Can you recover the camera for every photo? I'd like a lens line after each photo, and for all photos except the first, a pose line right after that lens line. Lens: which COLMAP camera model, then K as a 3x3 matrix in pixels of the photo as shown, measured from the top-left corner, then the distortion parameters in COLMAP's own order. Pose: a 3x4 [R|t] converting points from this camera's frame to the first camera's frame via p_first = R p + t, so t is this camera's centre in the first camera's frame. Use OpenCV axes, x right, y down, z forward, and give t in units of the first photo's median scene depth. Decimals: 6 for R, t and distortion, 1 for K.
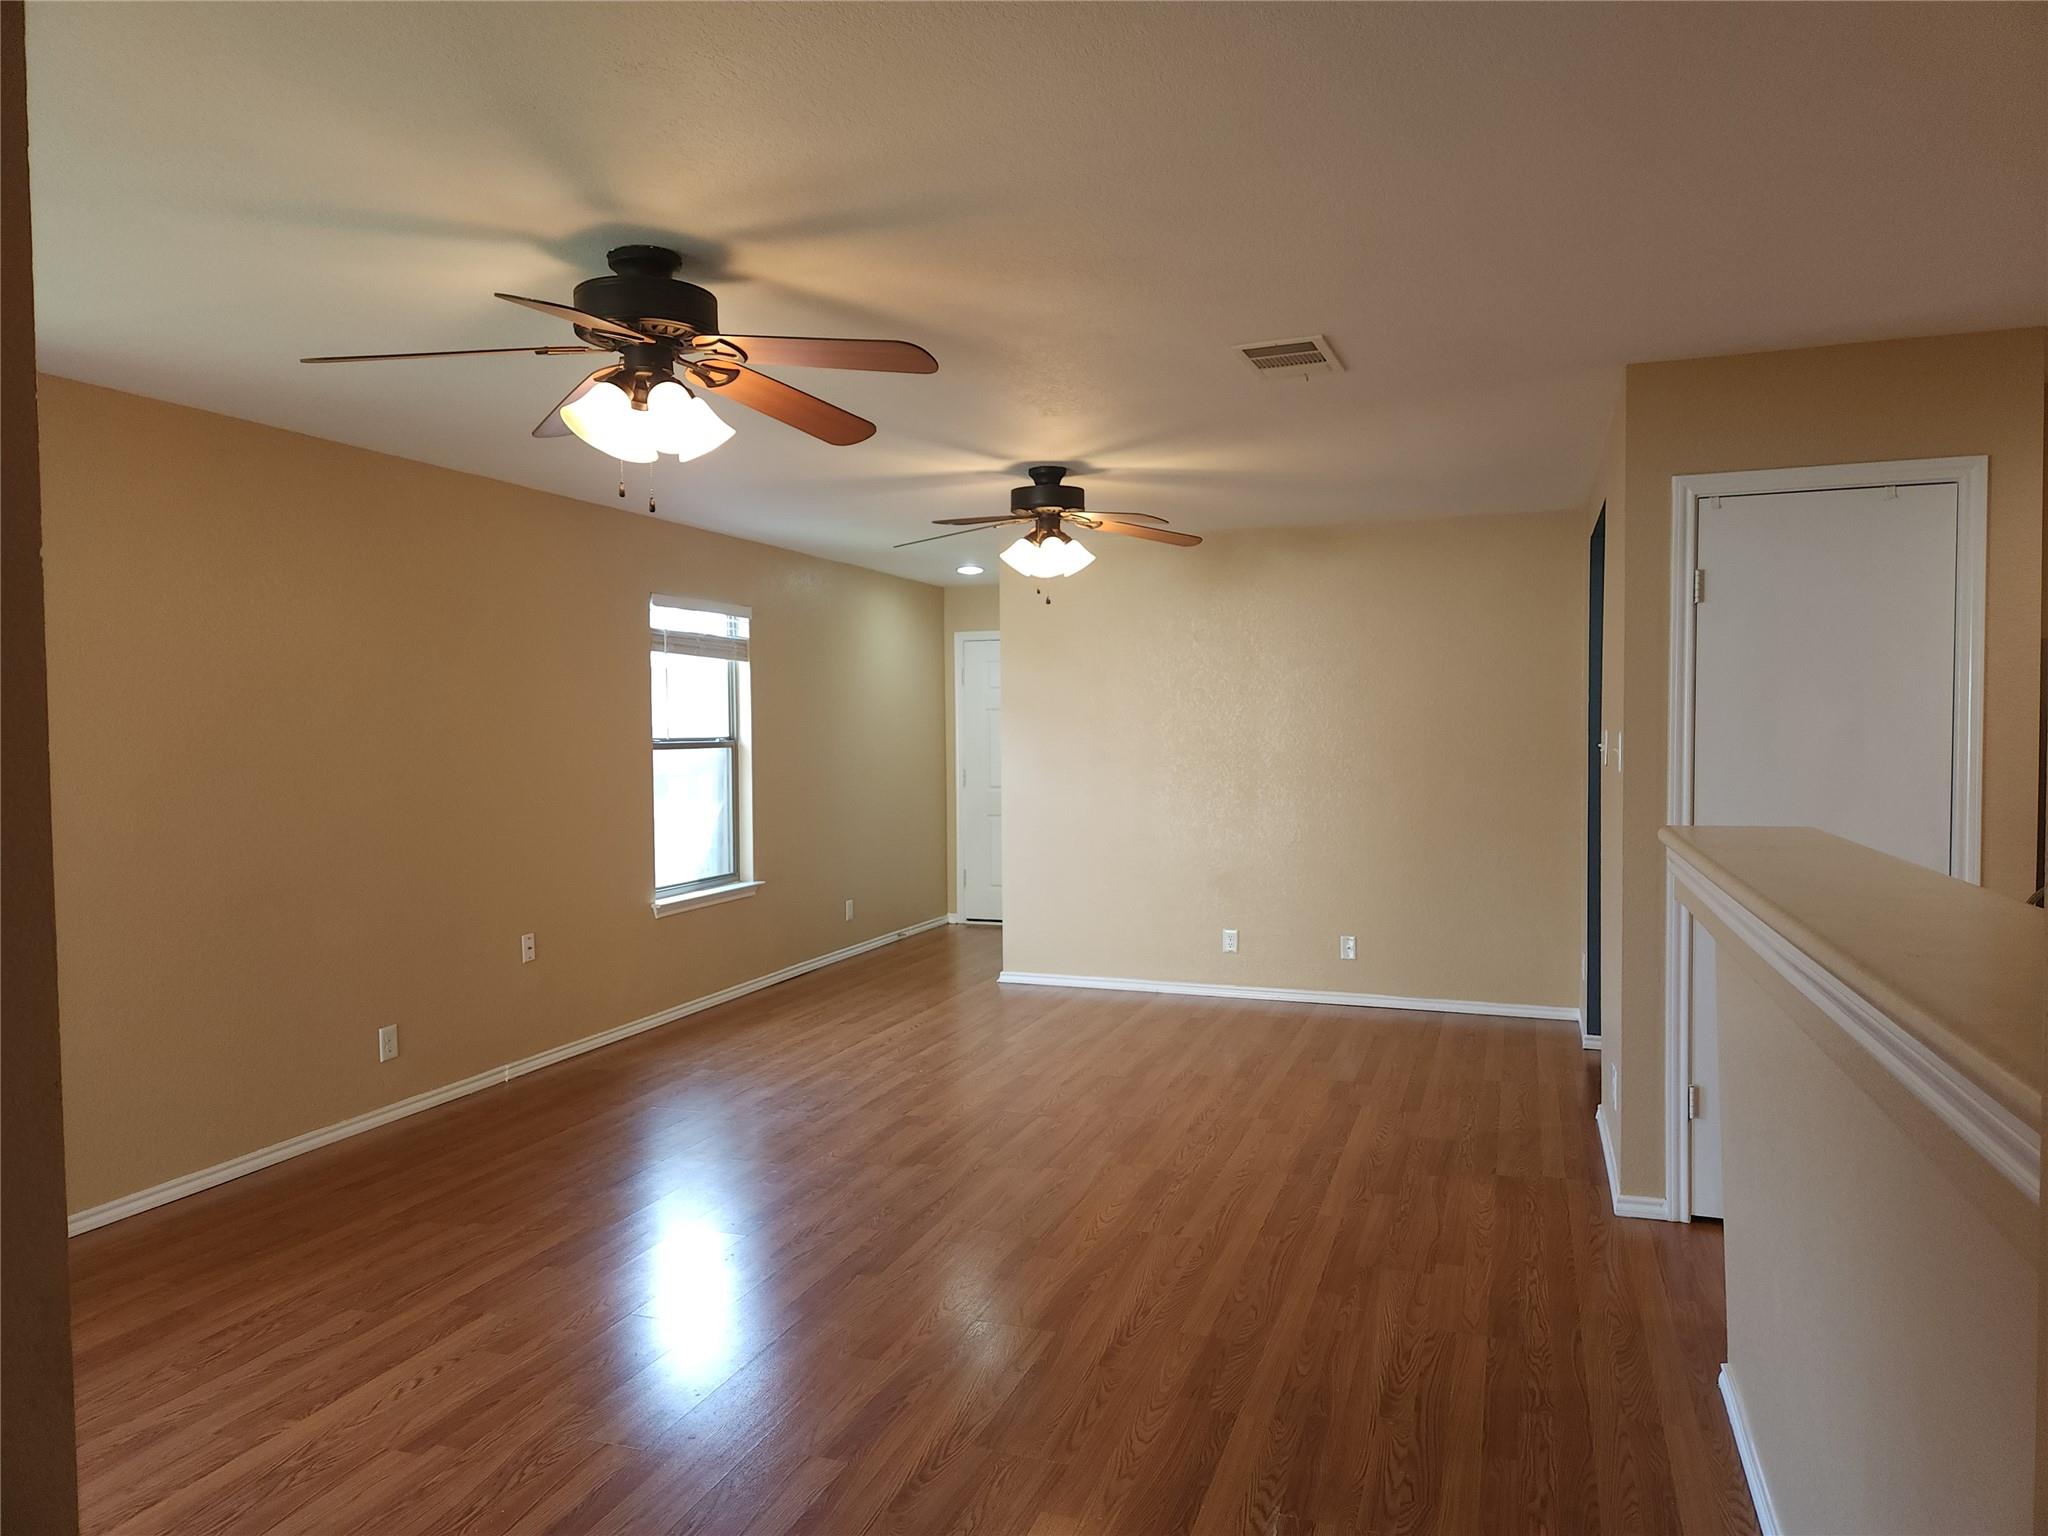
lens RADIAL K [[1370.9, 0, 1024.0], [0, 1370.9, 768.0], [0, 0, 1]] dist [0.006678, 0.001202]
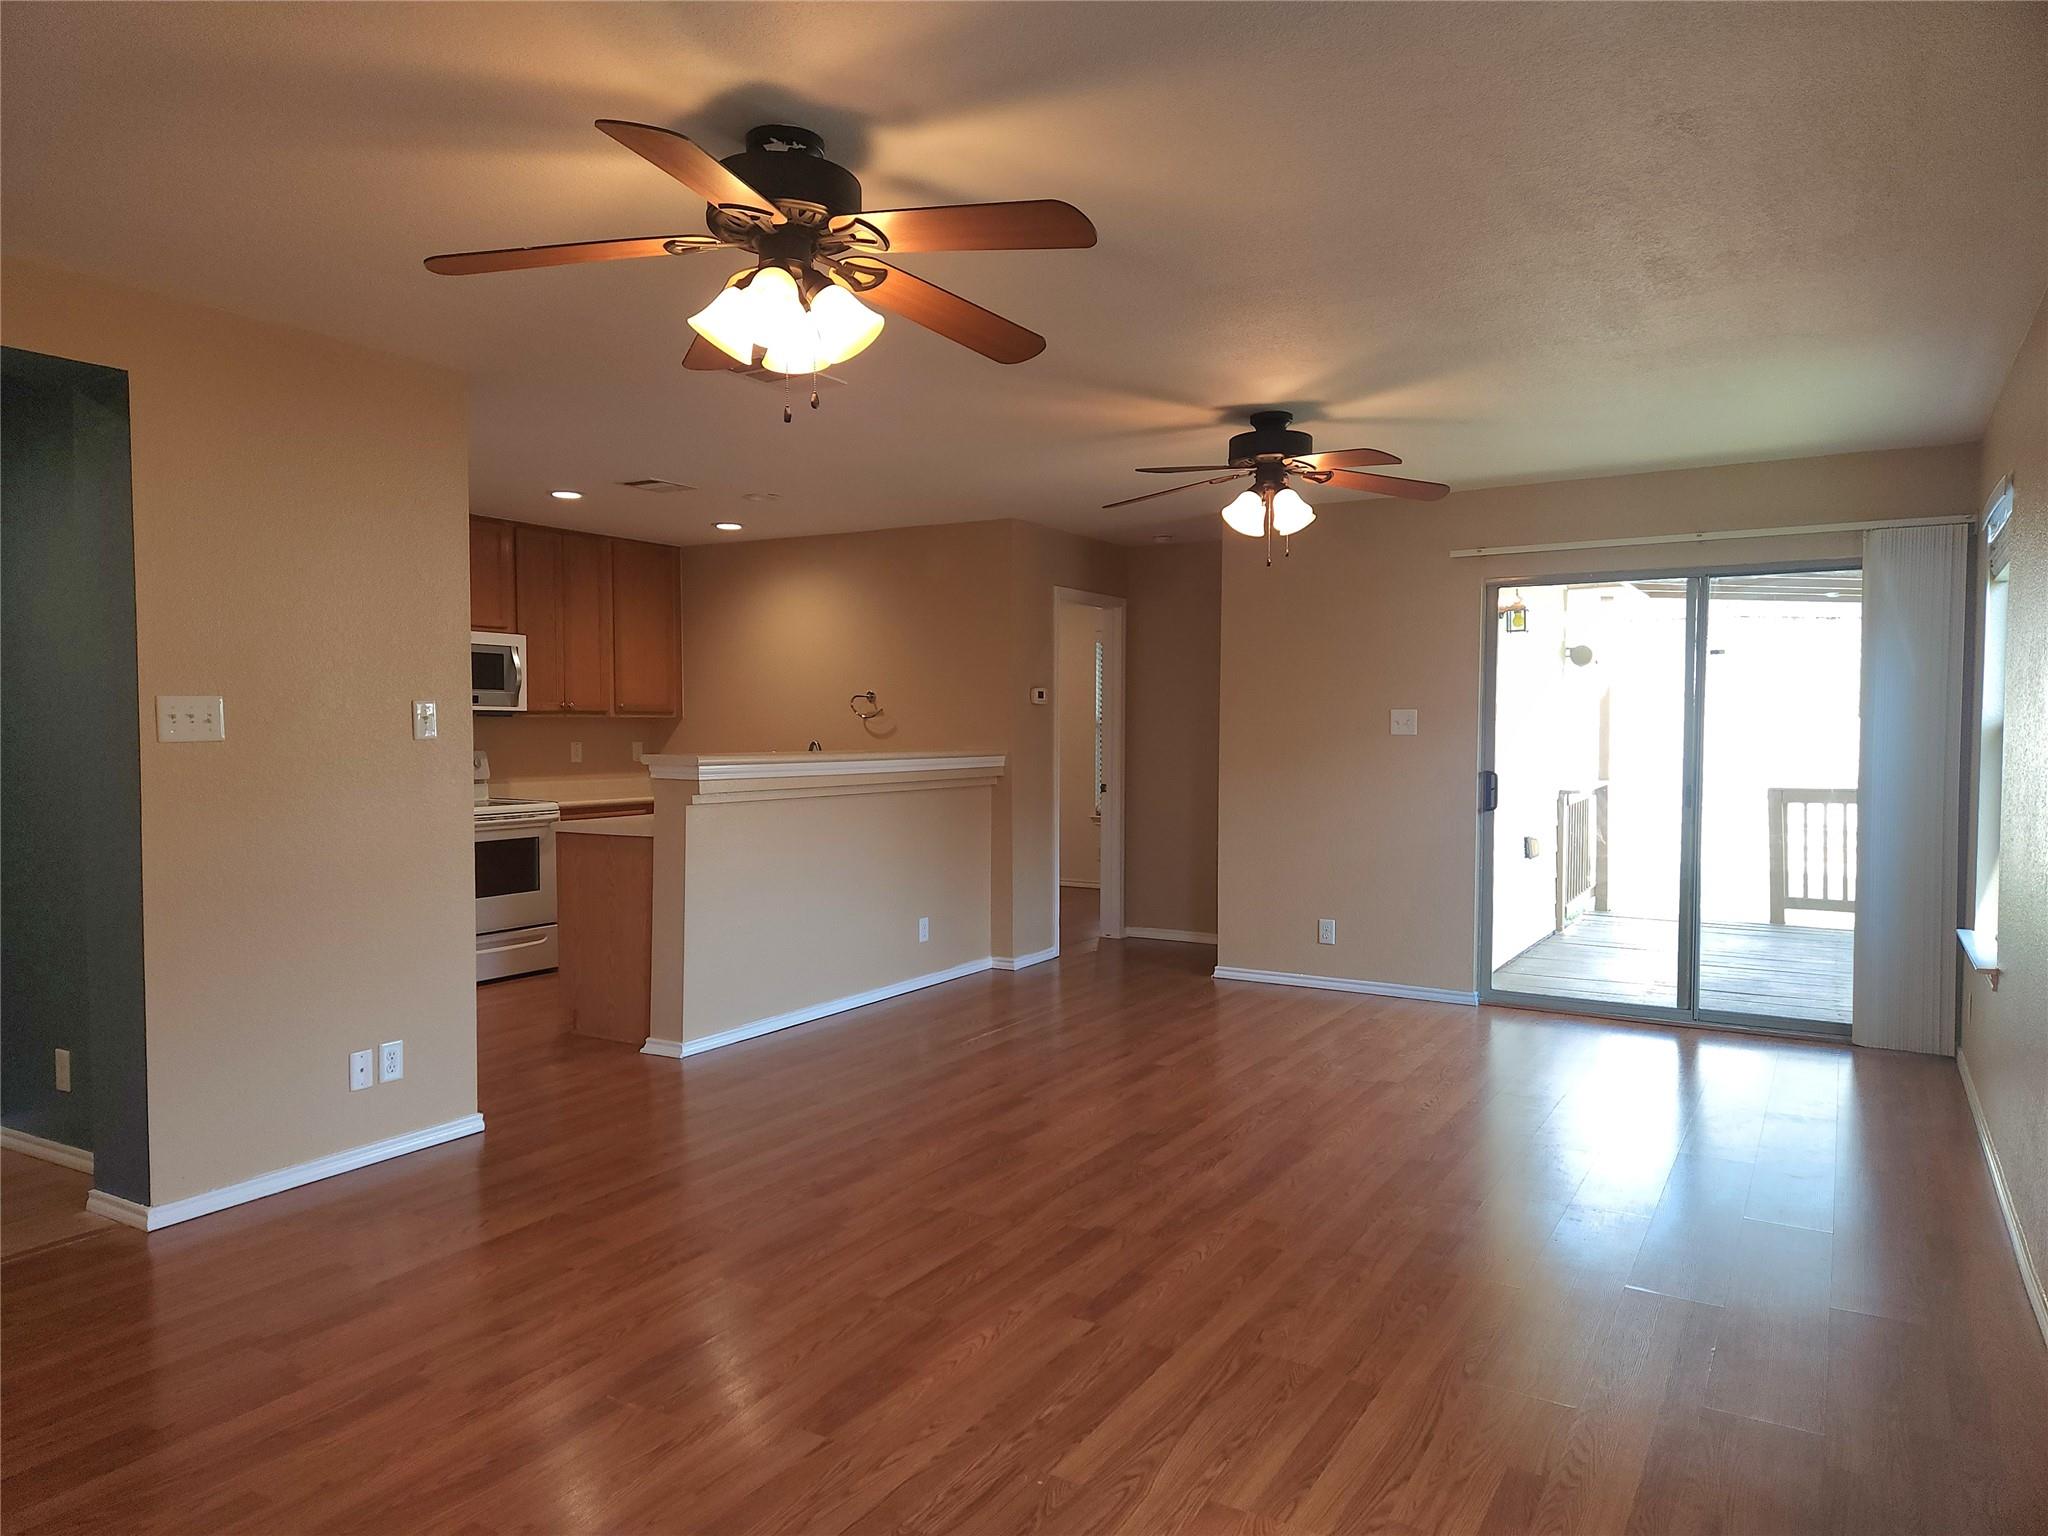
lens RADIAL K [[1370.9, 0, 1024.0], [0, 1370.9, 768.0], [0, 0, 1]] dist [0.006678, 0.001202]
pose [[-0.982850, 0.000038, 0.184407, -0.190035], [0.011125, 0.998191, 0.059088, -0.029674], [-0.184071, 0.060126, -0.981072, 1.801636]]
